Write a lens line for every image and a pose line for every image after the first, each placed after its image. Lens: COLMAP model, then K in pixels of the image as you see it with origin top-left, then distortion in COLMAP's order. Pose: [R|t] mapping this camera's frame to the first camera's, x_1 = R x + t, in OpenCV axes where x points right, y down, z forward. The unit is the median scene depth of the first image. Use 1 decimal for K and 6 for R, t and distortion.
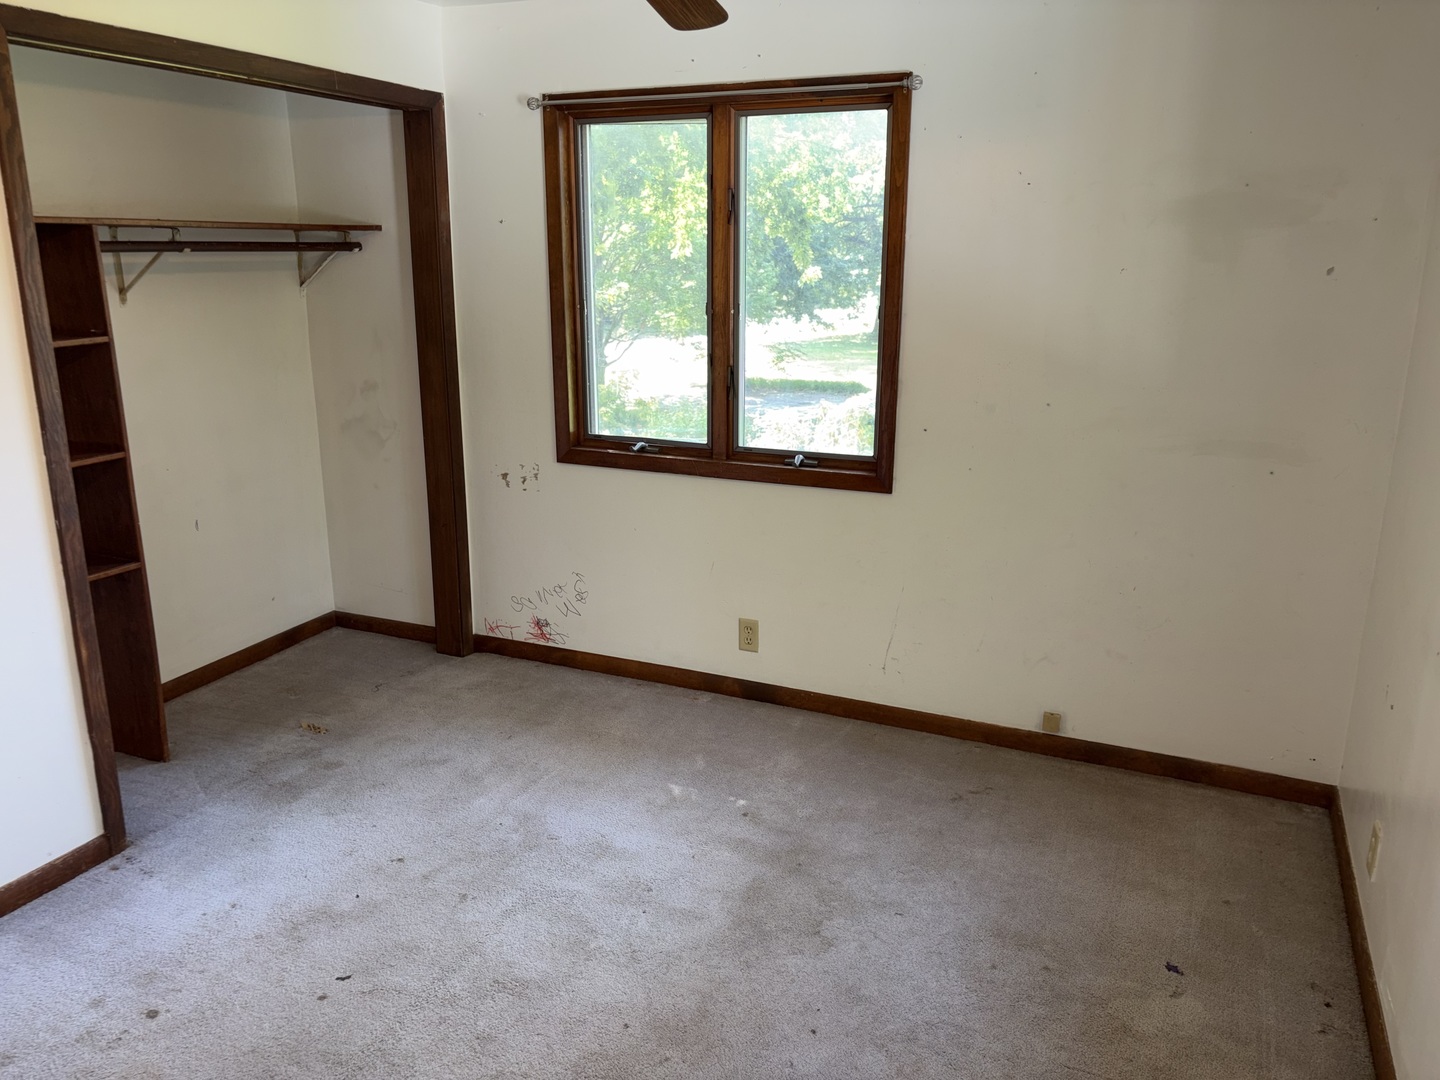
lens RADIAL K [[1088.7, 0, 720.0], [0, 1088.7, 540.0], [0, 0, 1]] dist [0.069259, -0.085603]
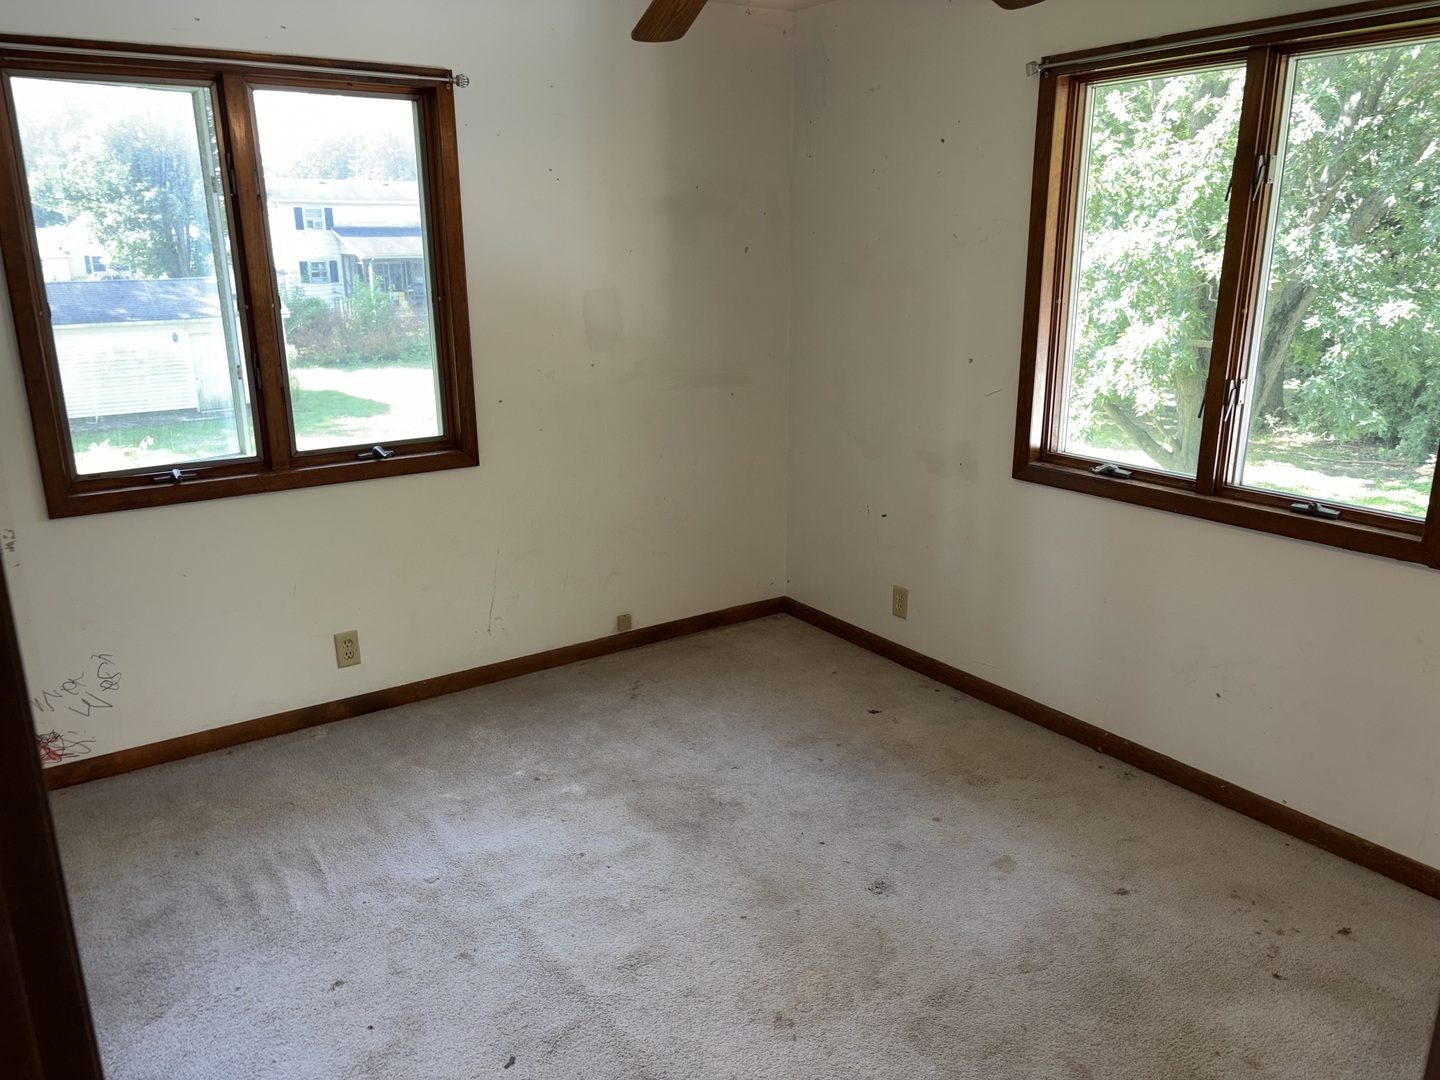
lens RADIAL K [[1066.3, 0, 720.0], [0, 1066.3, 540.0], [0, 0, 1]] dist [0.047965, -0.006240]
pose [[0.533913, -0.241904, 0.810197, -0.624117], [0.230307, 0.963578, 0.135929, -0.064732], [-0.813570, 0.114019, 0.570179, 0.232629]]
